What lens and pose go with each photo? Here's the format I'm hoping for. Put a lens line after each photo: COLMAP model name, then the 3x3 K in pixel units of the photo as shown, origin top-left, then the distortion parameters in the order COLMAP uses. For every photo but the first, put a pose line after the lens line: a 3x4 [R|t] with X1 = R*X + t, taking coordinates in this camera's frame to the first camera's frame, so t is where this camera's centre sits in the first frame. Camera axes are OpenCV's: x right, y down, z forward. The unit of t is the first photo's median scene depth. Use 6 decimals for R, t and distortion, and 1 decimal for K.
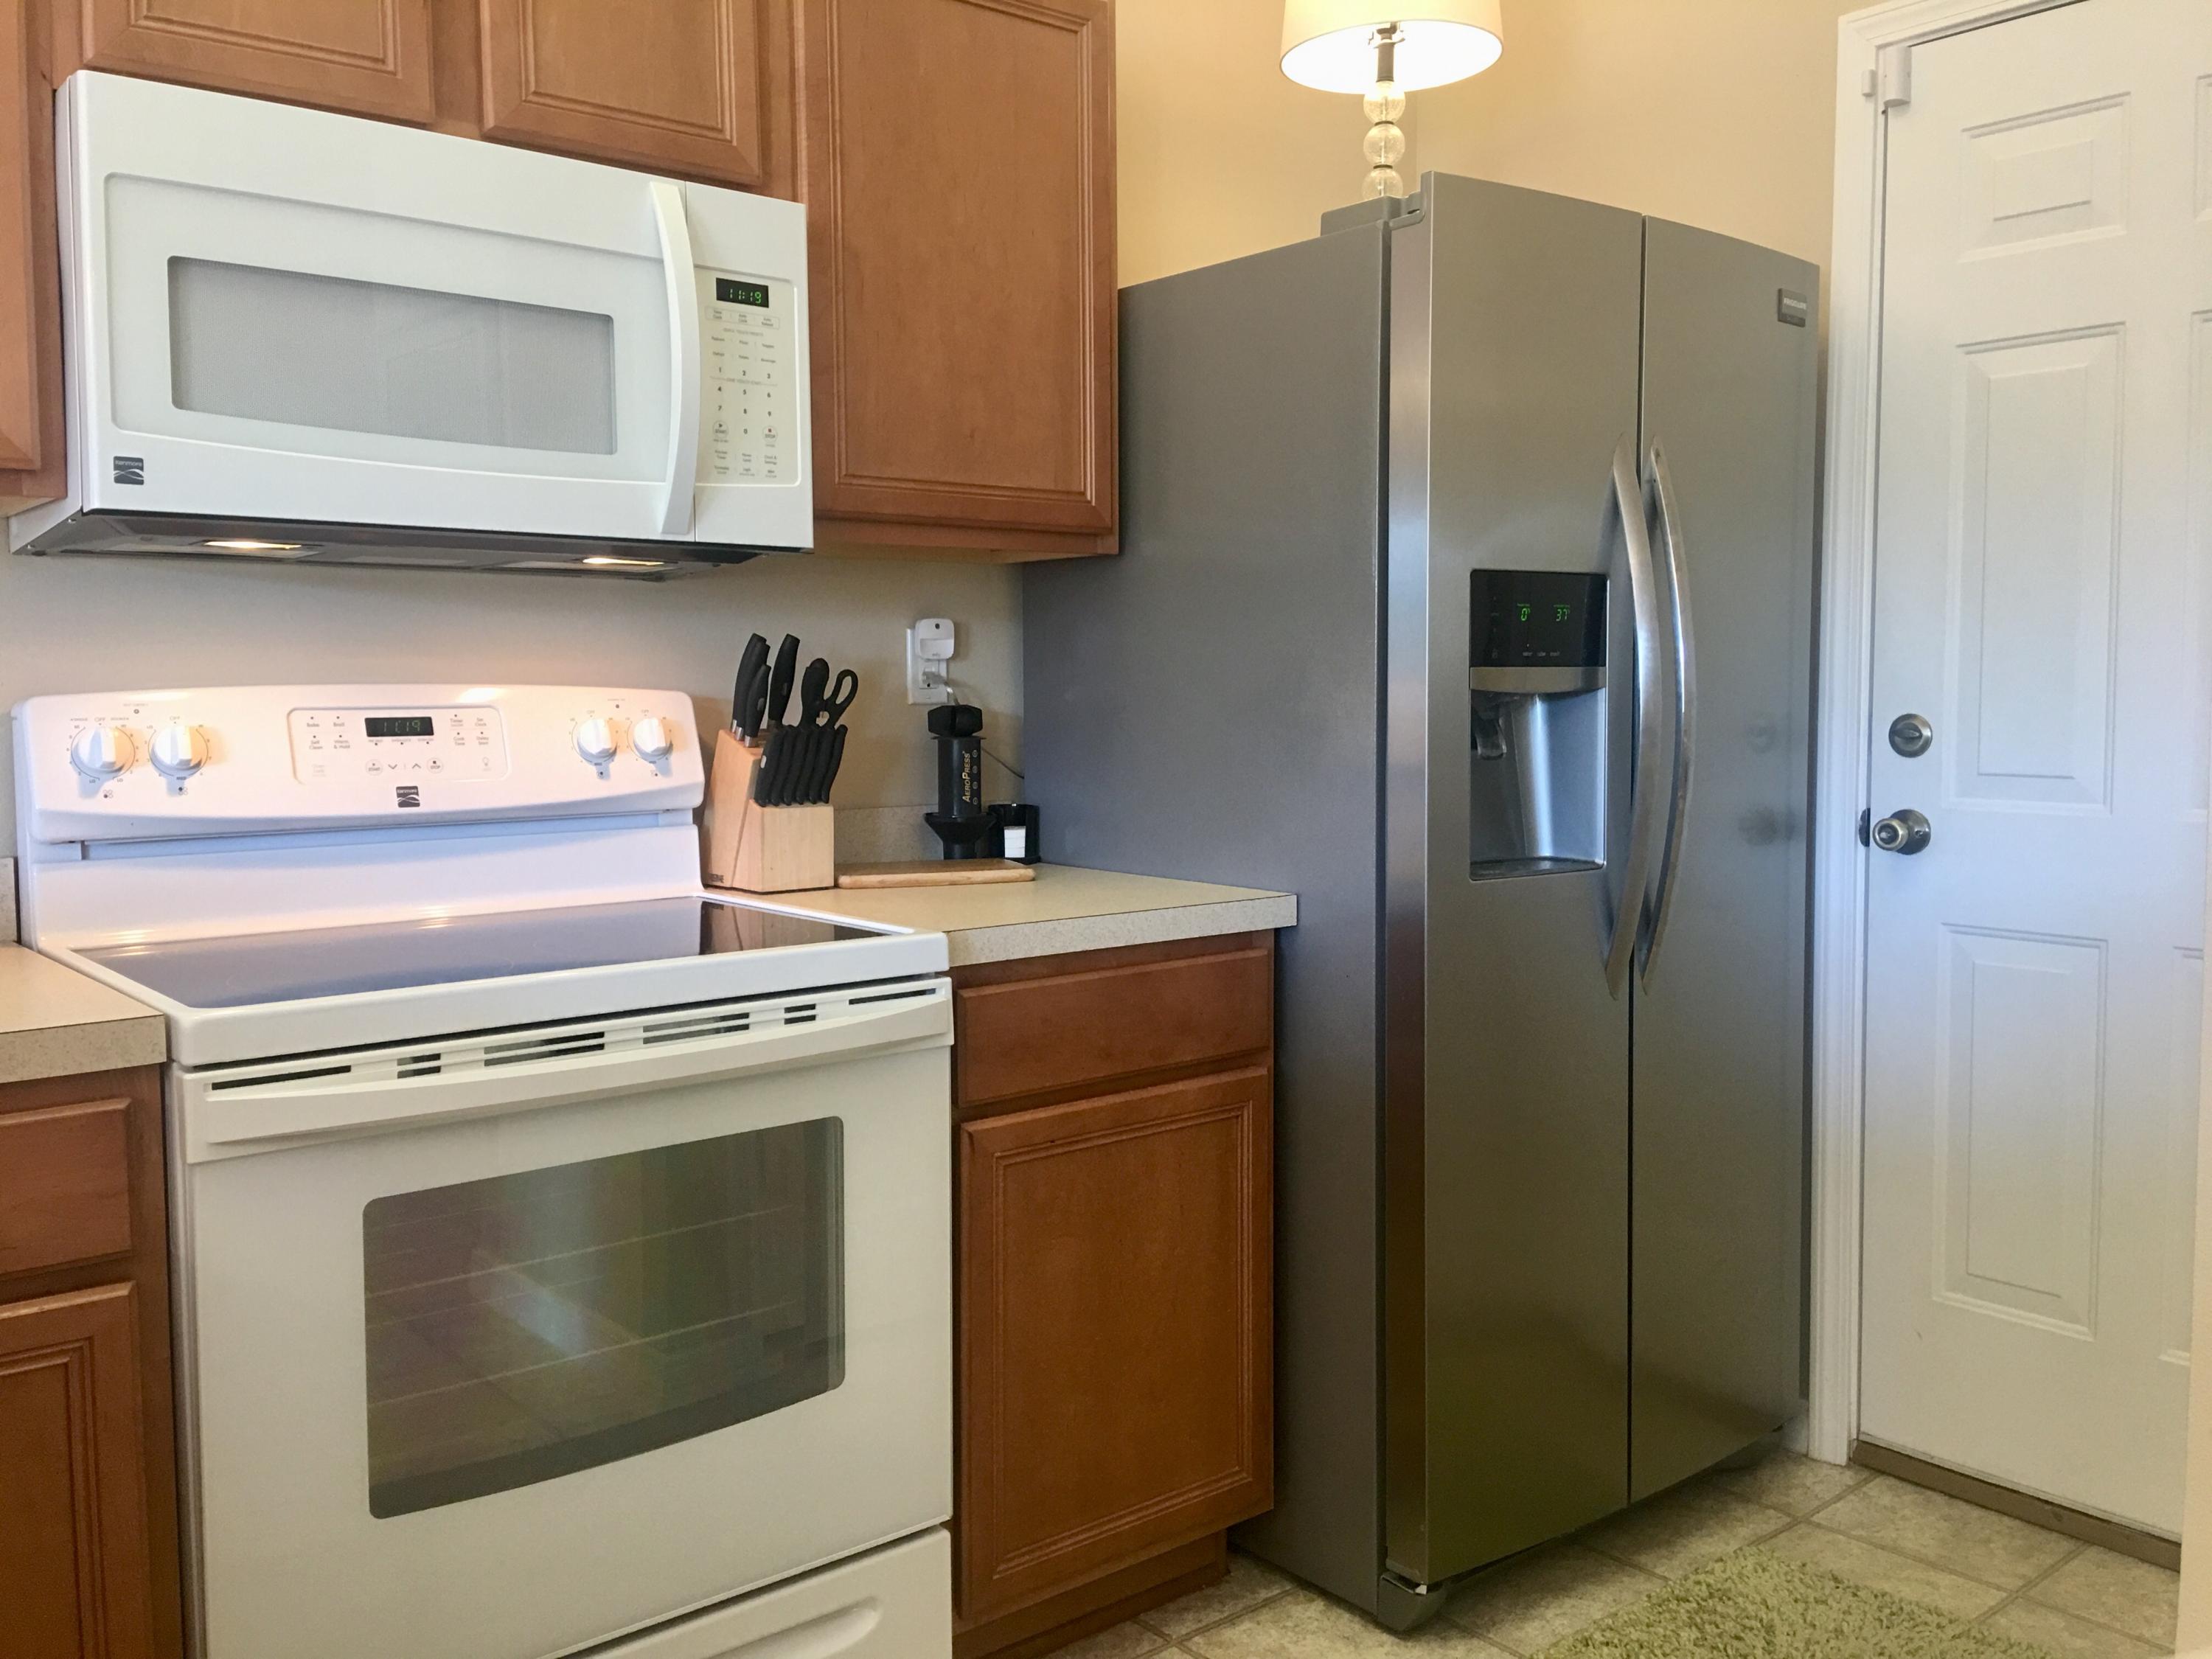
lens RADIAL K [[1874.7, 0, 1117.6], [0, 1874.7, 794.7], [0, 0, 1]] dist [0.118371, -0.186799]
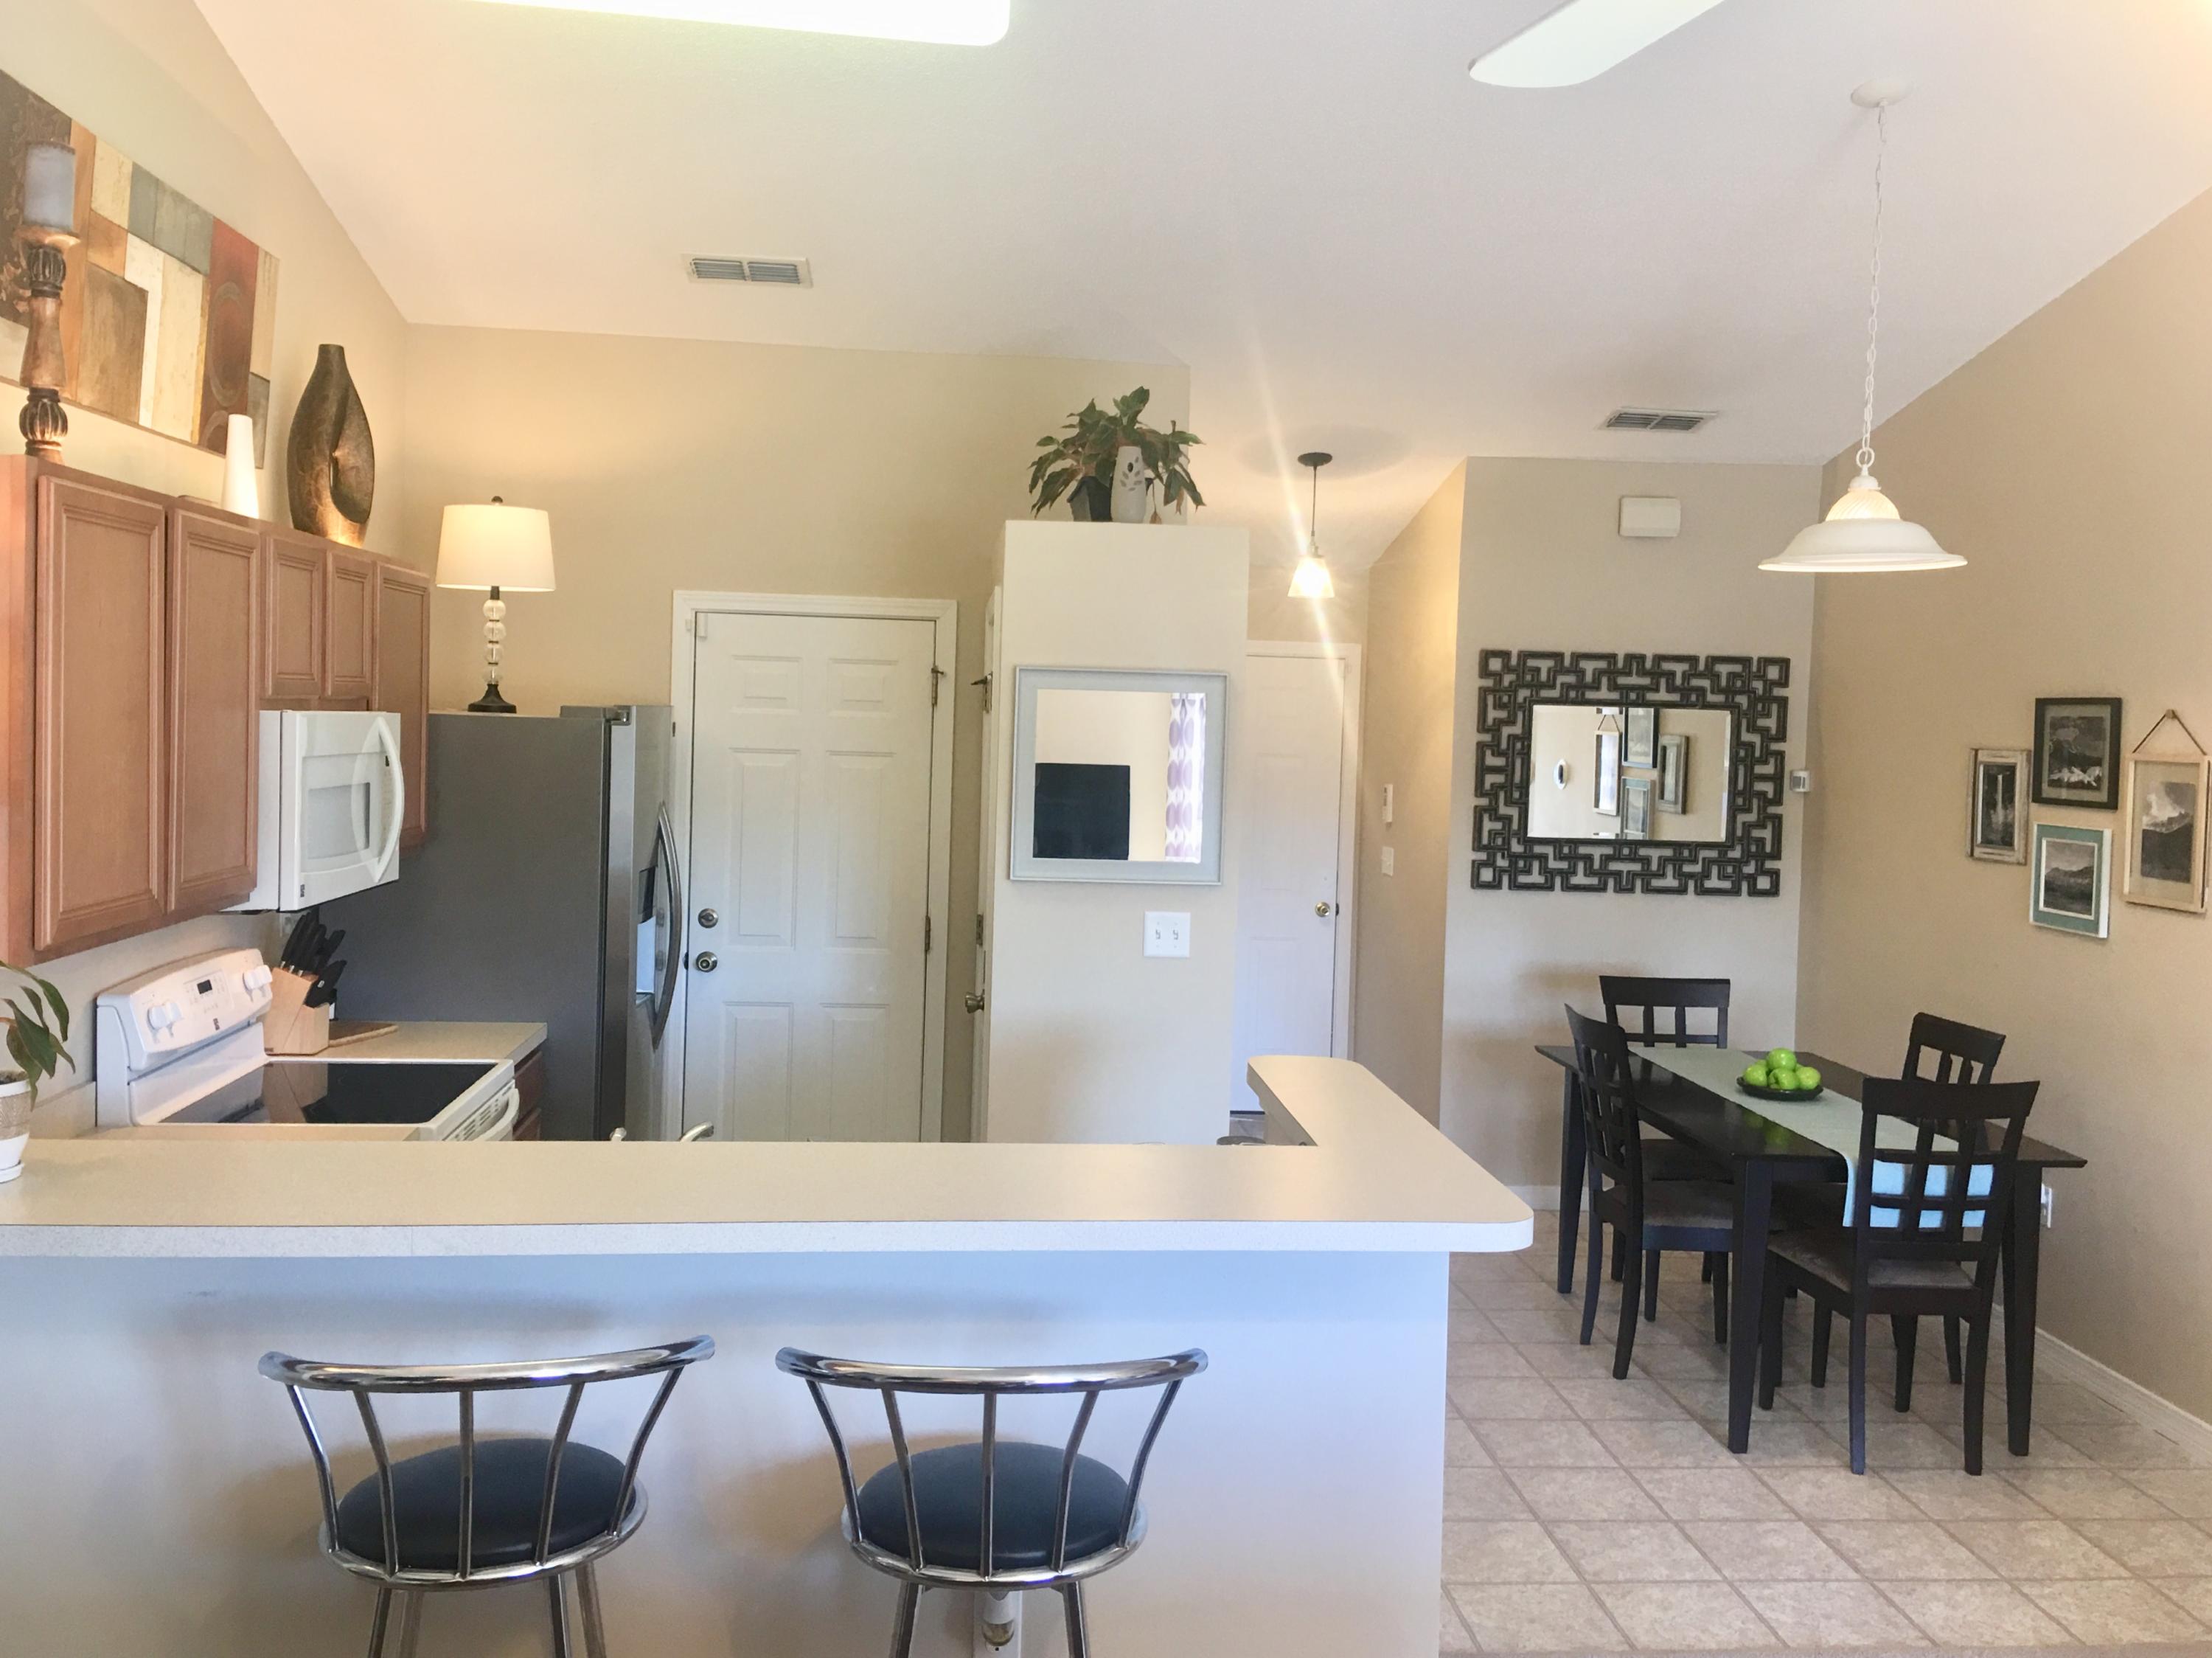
lens RADIAL K [[1983.1, 0, 1100.6], [0, 1983.1, 776.2], [0, 0, 1]] dist [0.132546, -0.116787]
pose [[0.568801, -0.006264, 0.822451, -1.306514], [0.019144, 0.999801, -0.005625, -0.185145], [-0.822252, 0.018945, 0.568808, -0.741927]]
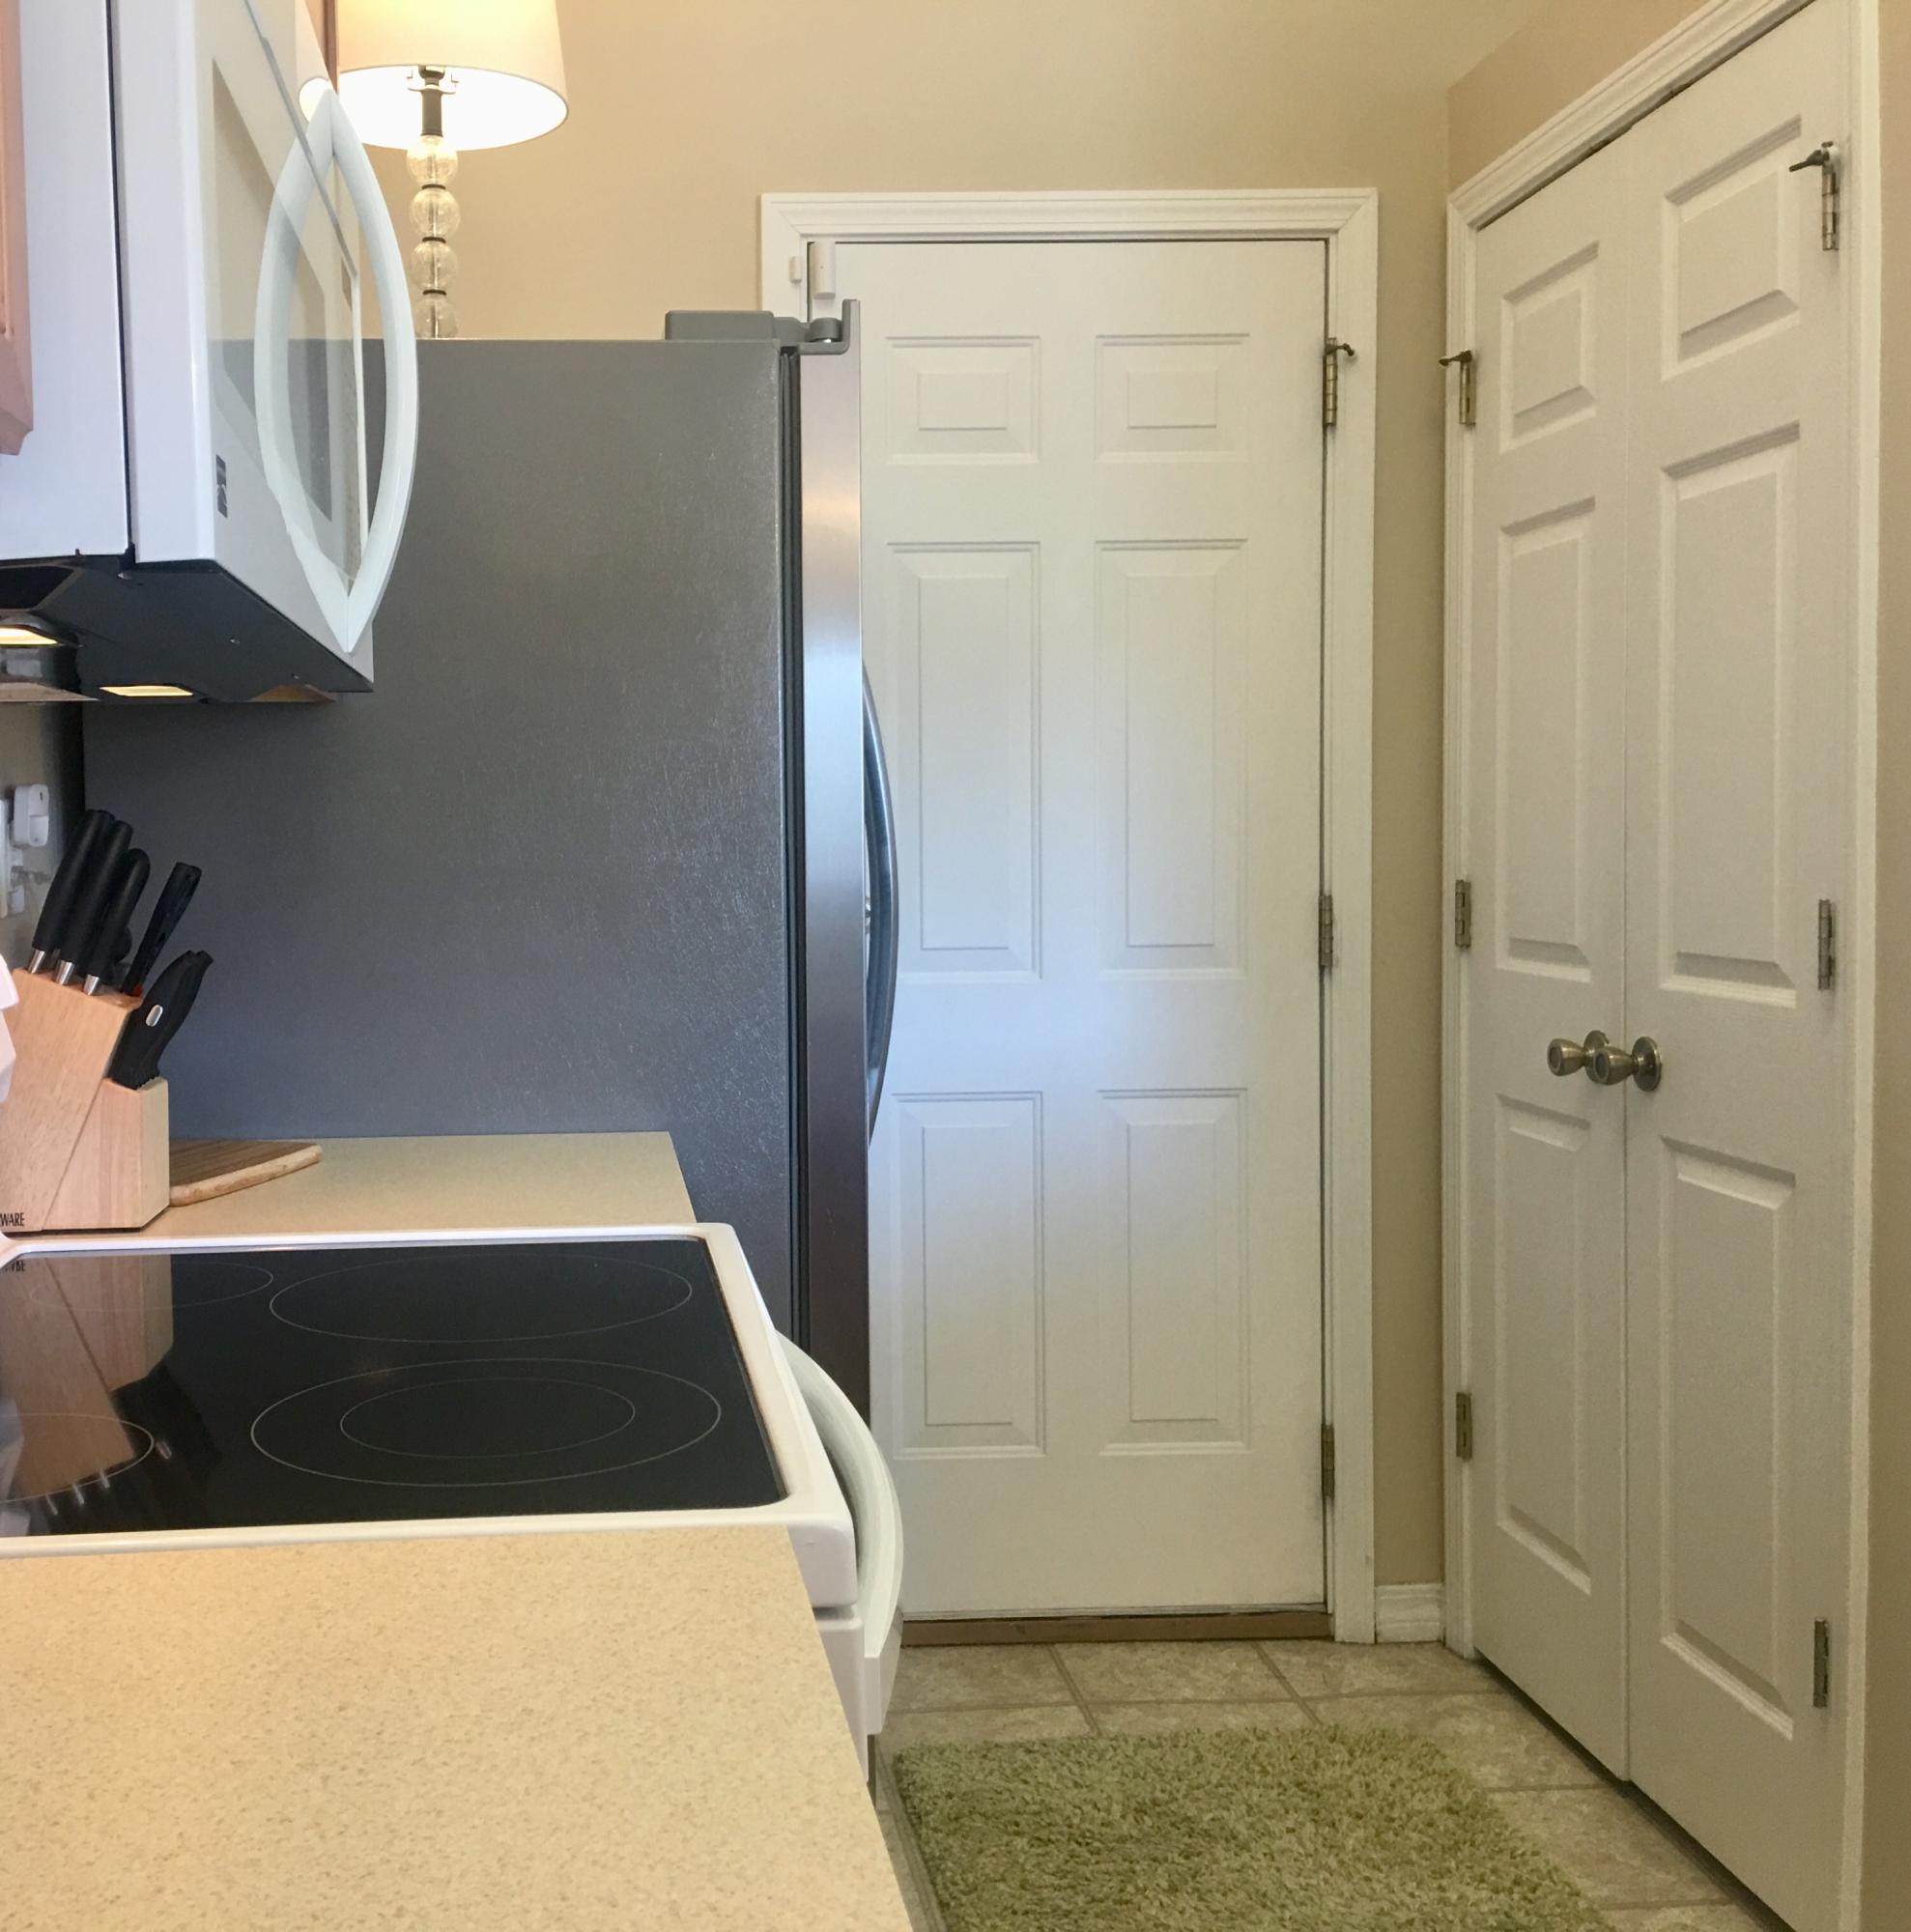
lens RADIAL K [[2186.6, 0, 697.4], [0, 2186.6, 938.3], [0, 0, 1]] dist [0.074501, -0.033352]
pose [[0.592974, -0.042714, 0.804088, -0.616756], [0.061359, 0.998086, 0.007770, -0.034962], [-0.802881, 0.044731, 0.594459, 0.392222]]
